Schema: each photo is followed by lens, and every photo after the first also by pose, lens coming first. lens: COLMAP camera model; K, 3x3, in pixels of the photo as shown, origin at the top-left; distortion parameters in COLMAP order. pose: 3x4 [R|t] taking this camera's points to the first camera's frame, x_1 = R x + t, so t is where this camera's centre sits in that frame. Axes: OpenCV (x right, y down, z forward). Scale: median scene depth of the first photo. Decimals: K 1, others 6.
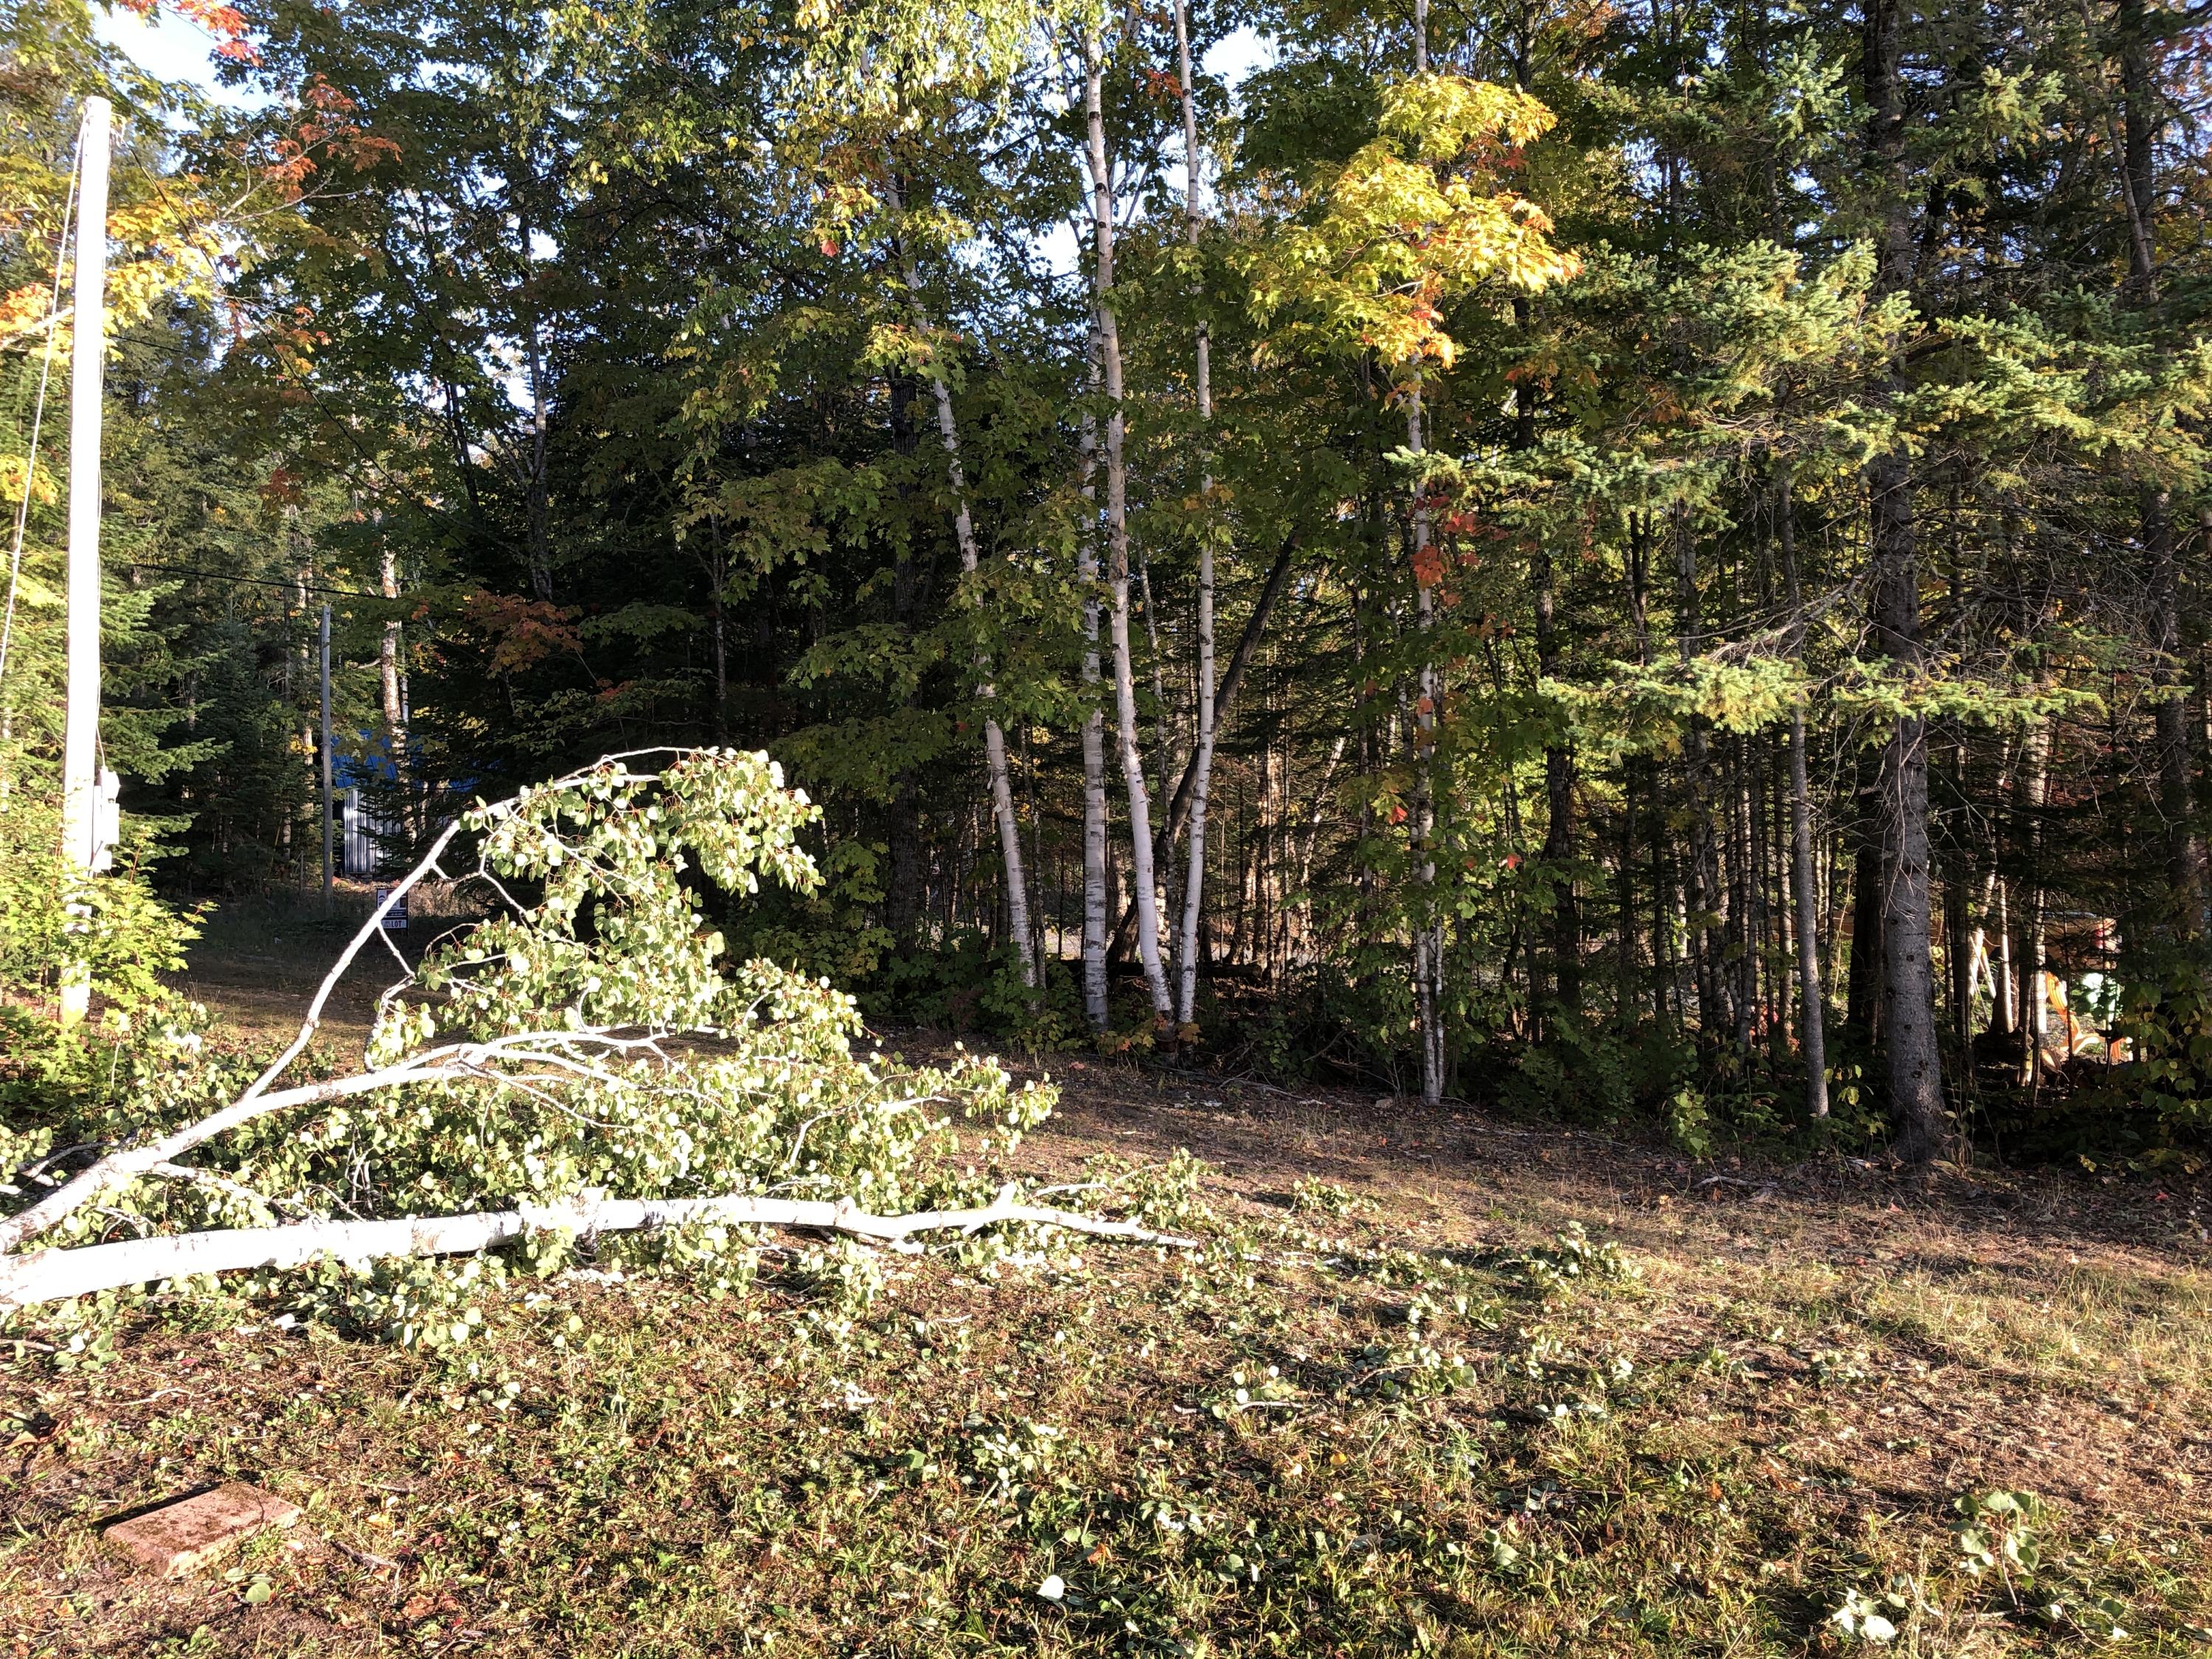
lens RADIAL K [[1792.9, 0, 1106.0], [0, 1792.9, 829.5], [0, 0, 1]] dist [-0.005326, -0.011627]
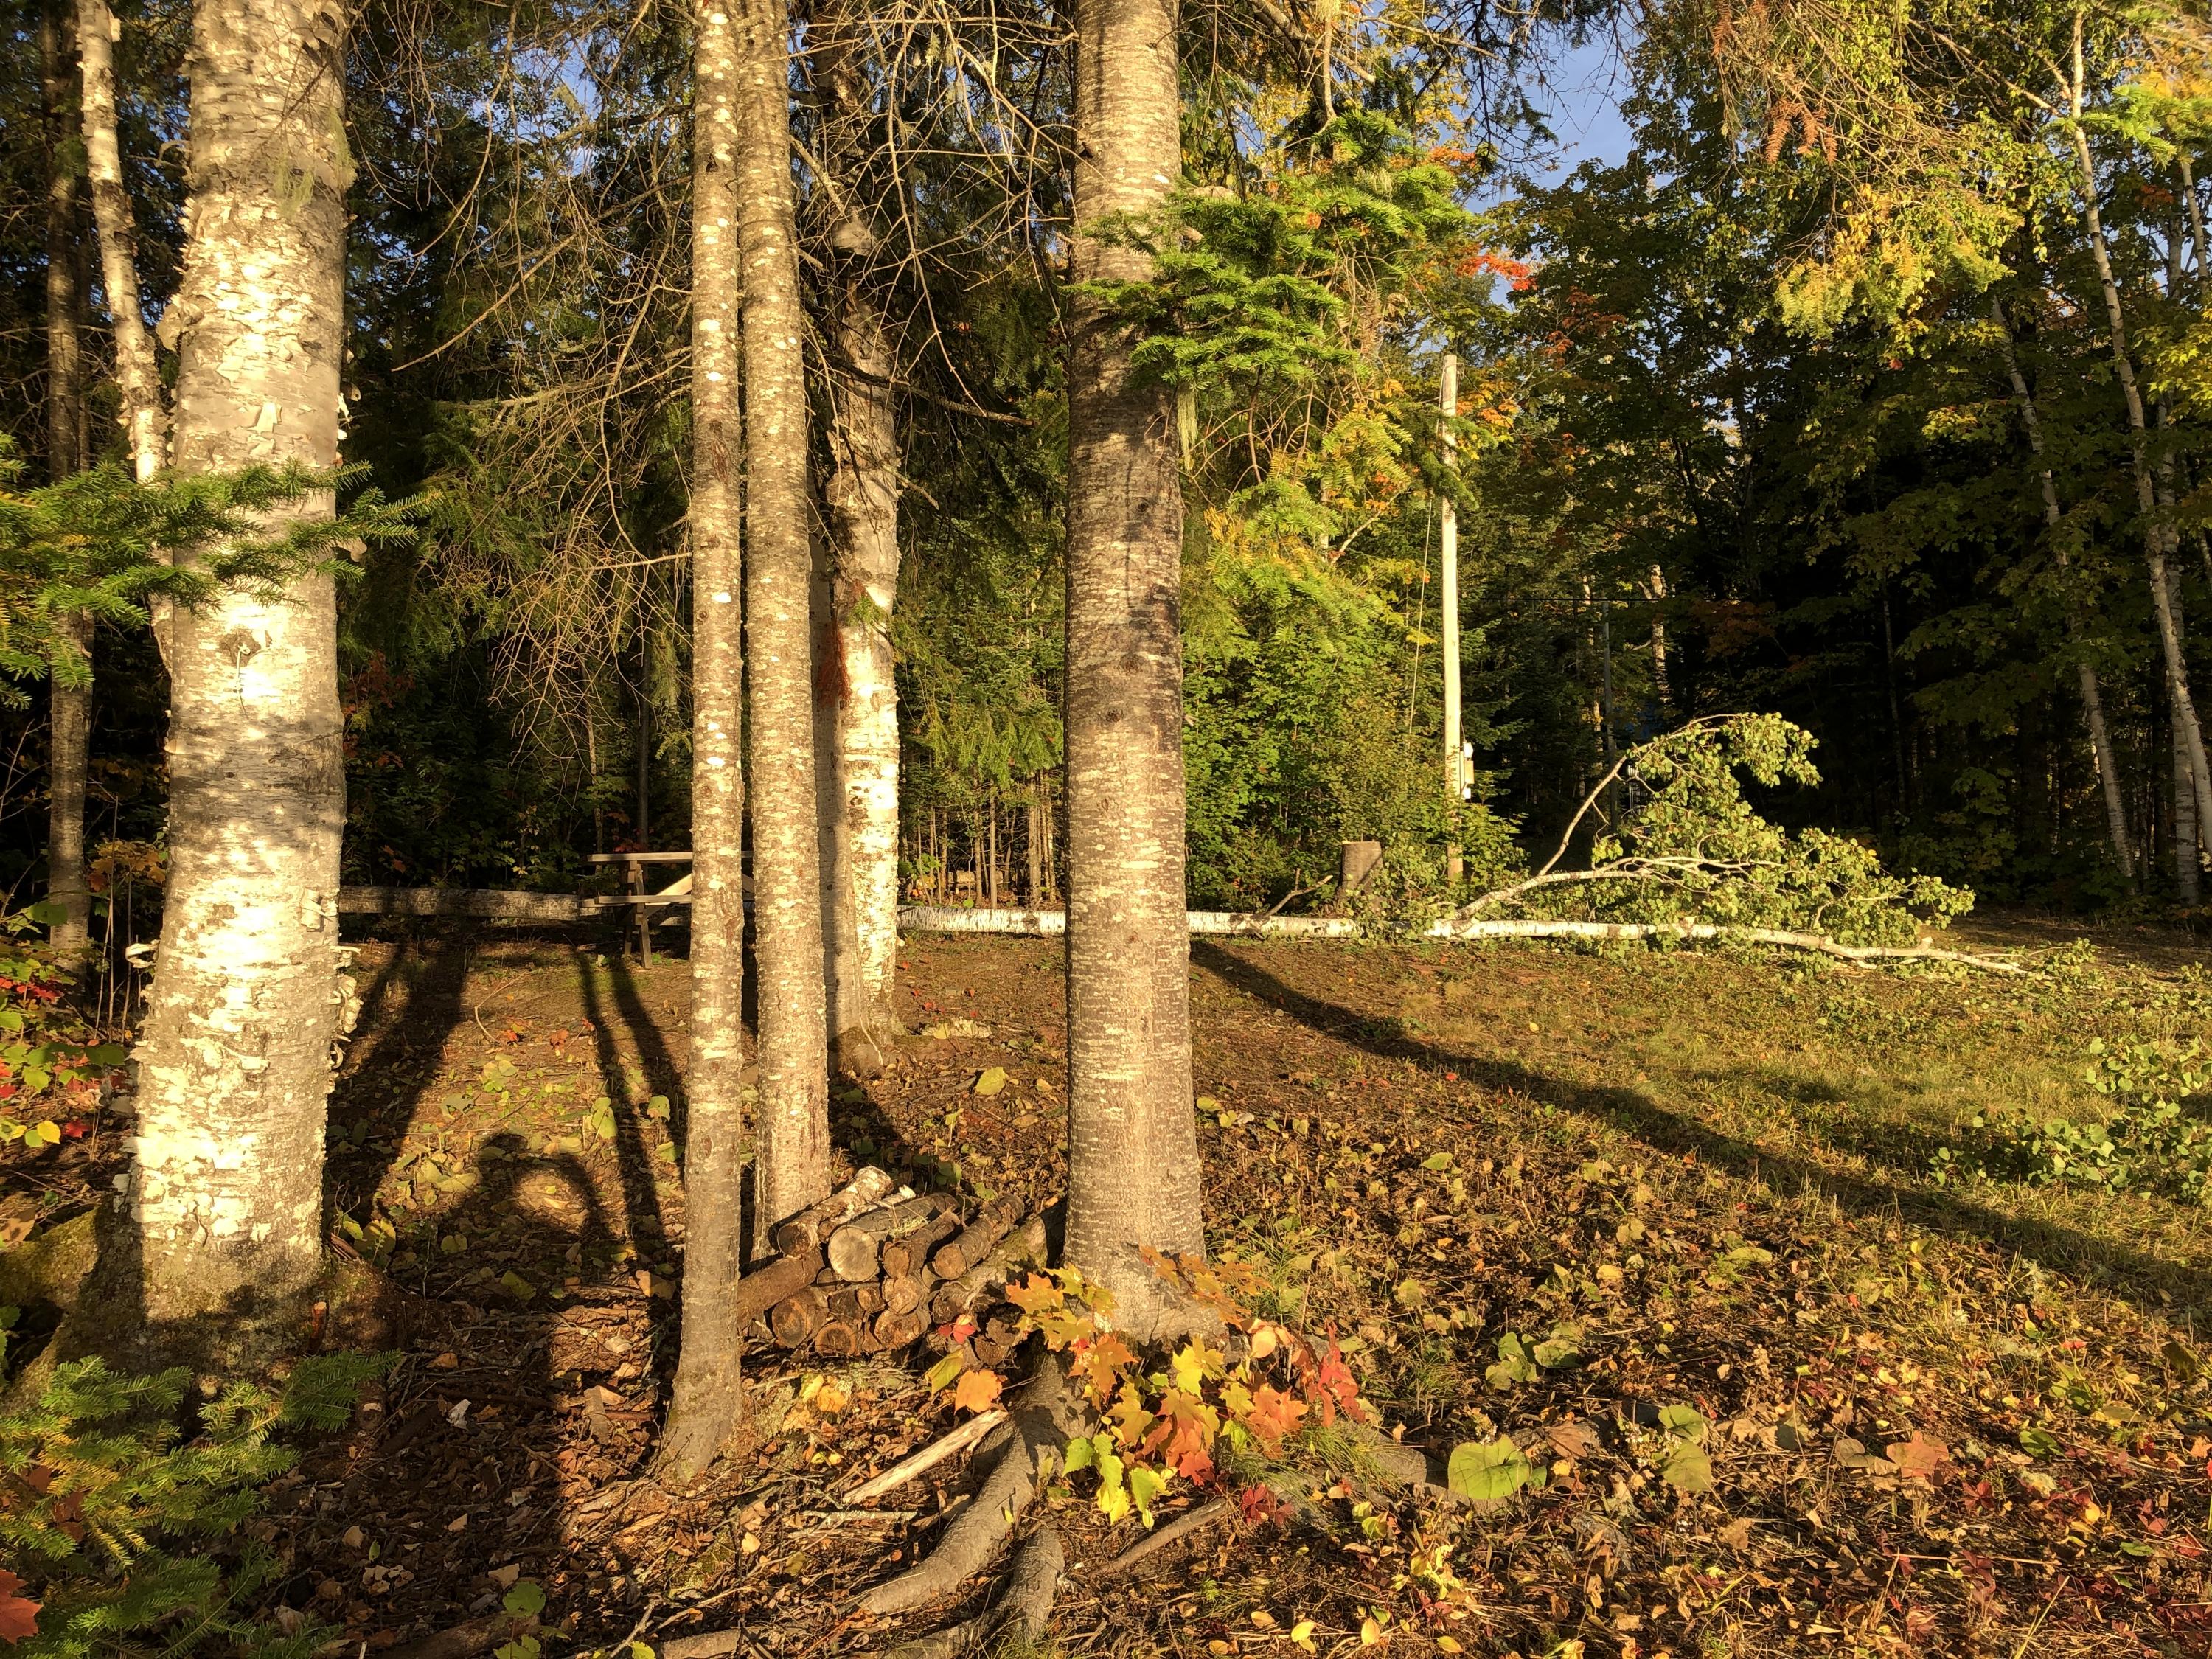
lens RADIAL K [[1737.9, 0, 1084.1], [0, 1737.9, 828.3], [0, 0, 1]] dist [-0.005193, -0.017540]
pose [[0.756197, -0.020233, -0.654032, 0.371597], [0.035761, 0.999306, 0.010433, 0.027893], [0.653366, -0.031278, 0.756395, -0.740840]]
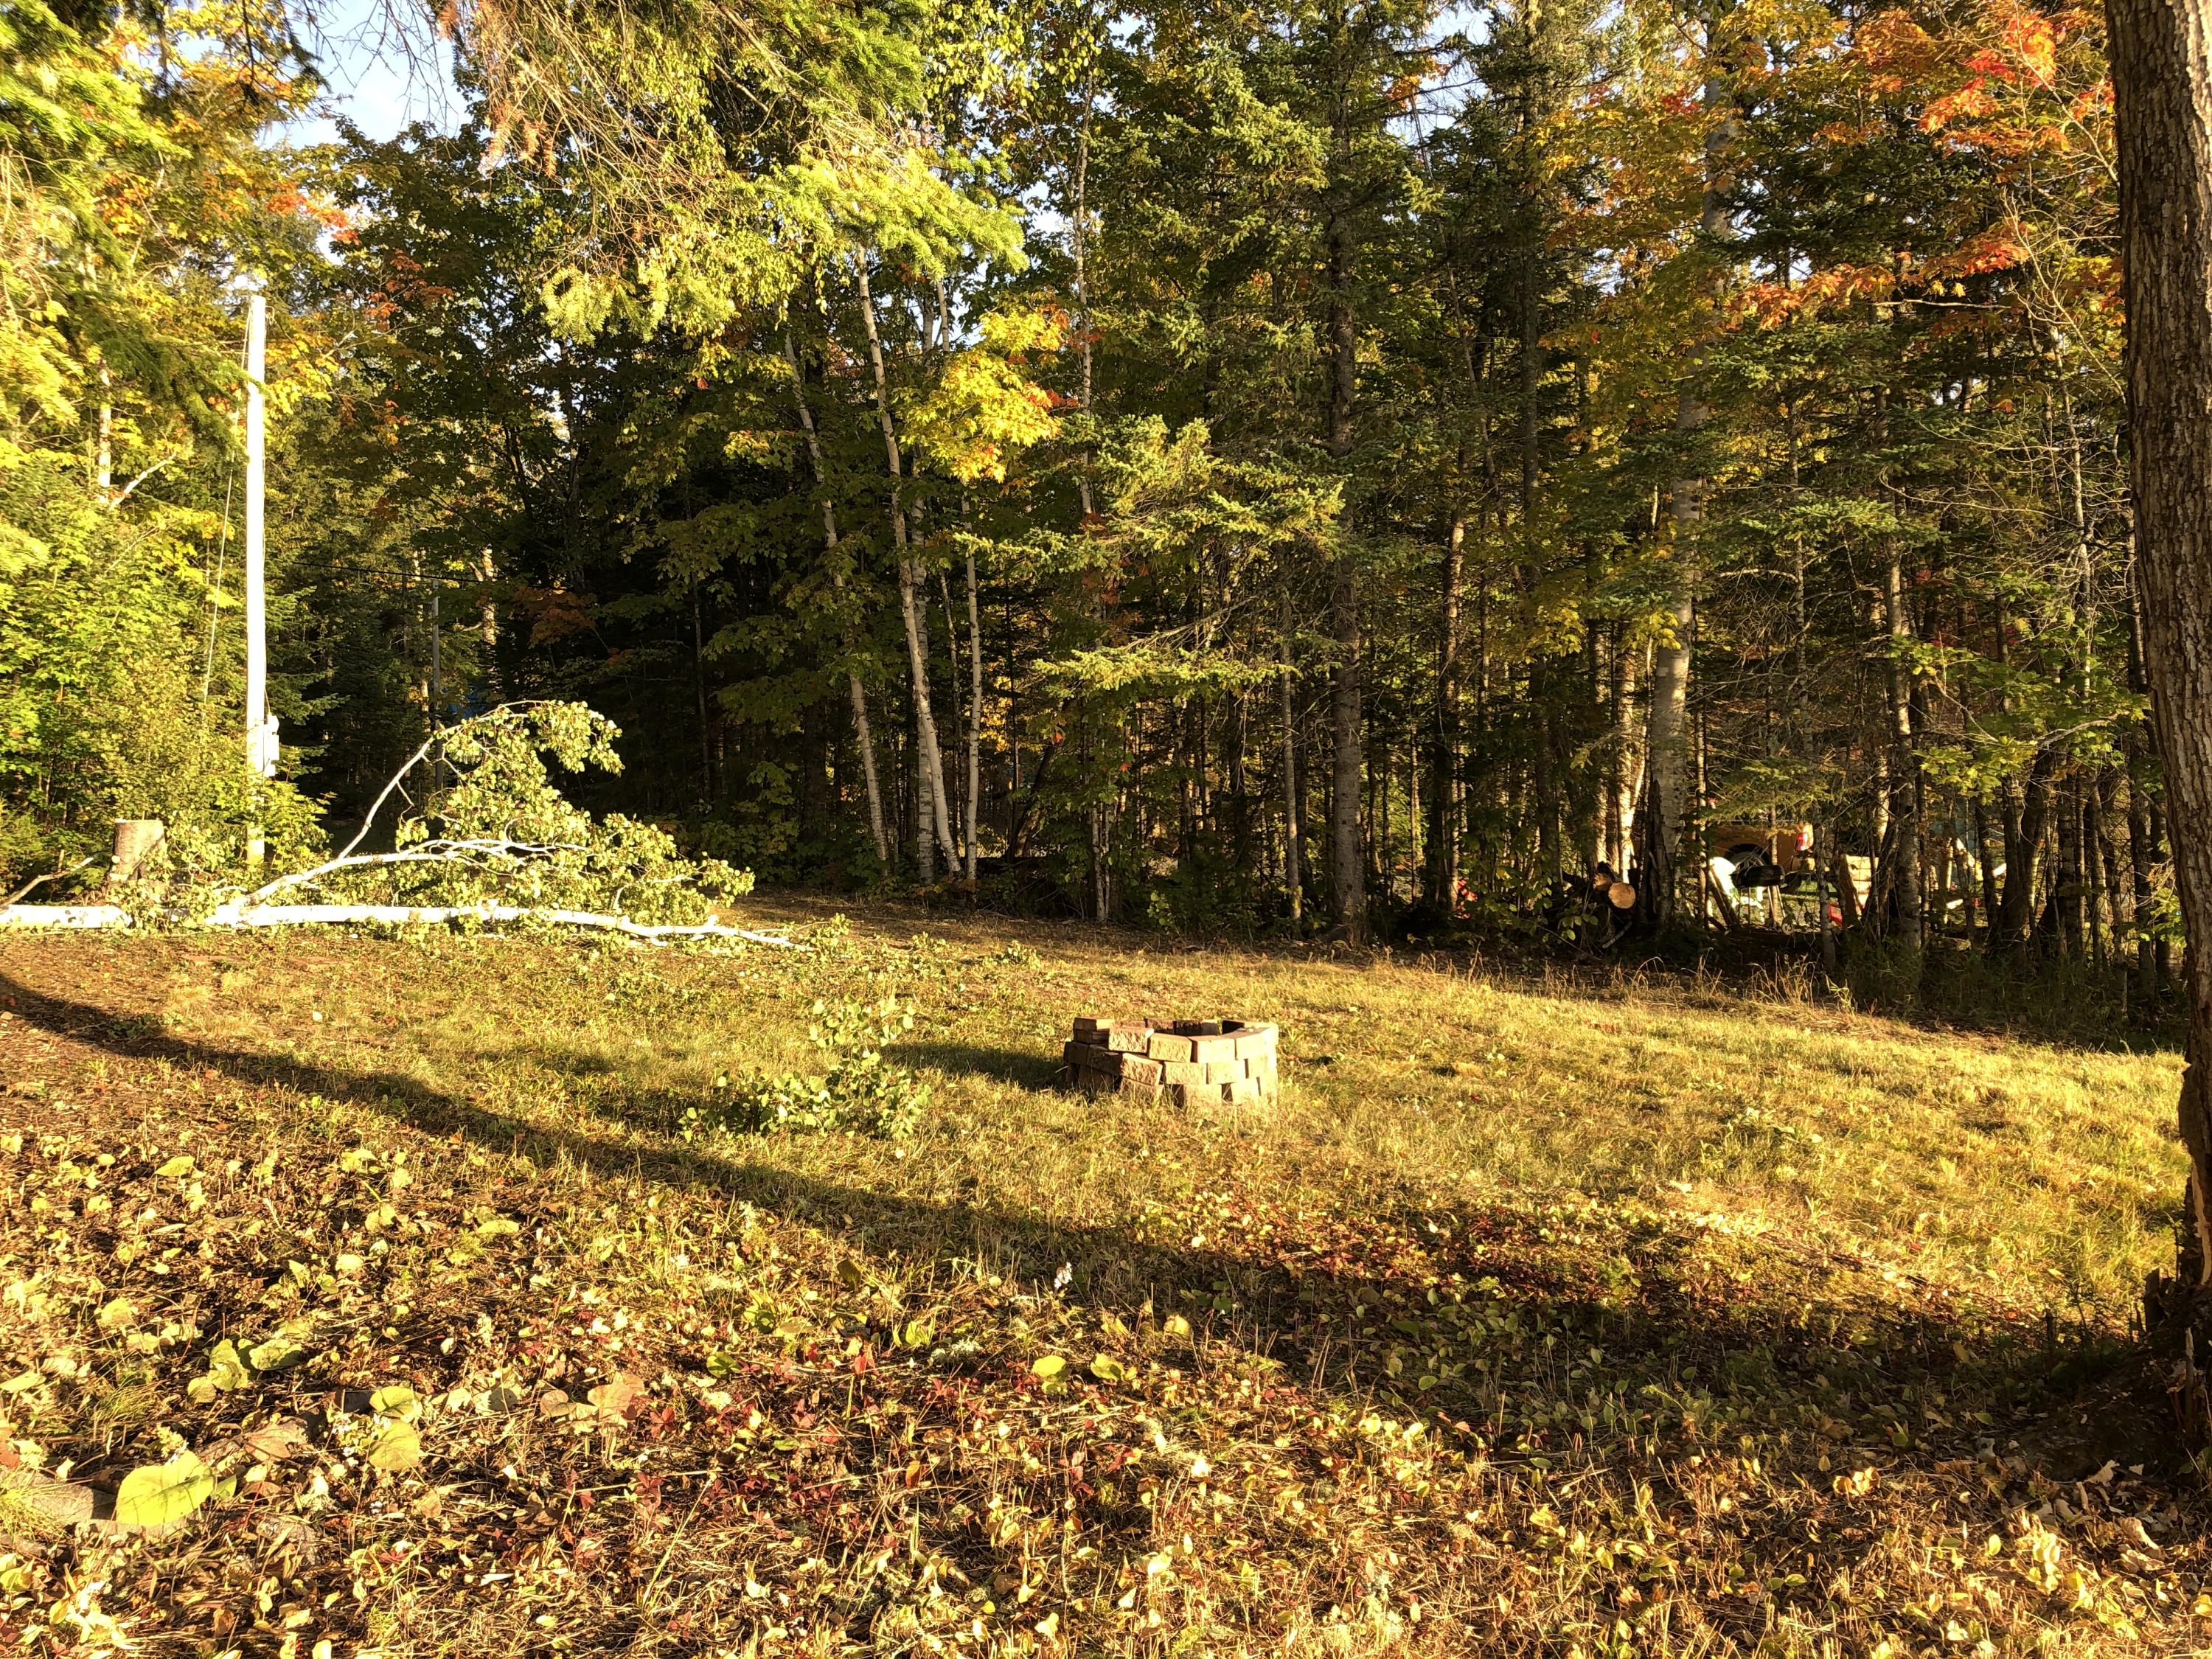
lens RADIAL K [[1737.9, 0, 1084.1], [0, 1737.9, 828.3], [0, 0, 1]] dist [-0.005193, -0.017540]
pose [[0.997790, -0.000830, -0.066442, 0.395487], [0.002991, 0.999470, 0.032430, 0.029487], [0.066380, -0.032557, 0.997263, -0.734775]]
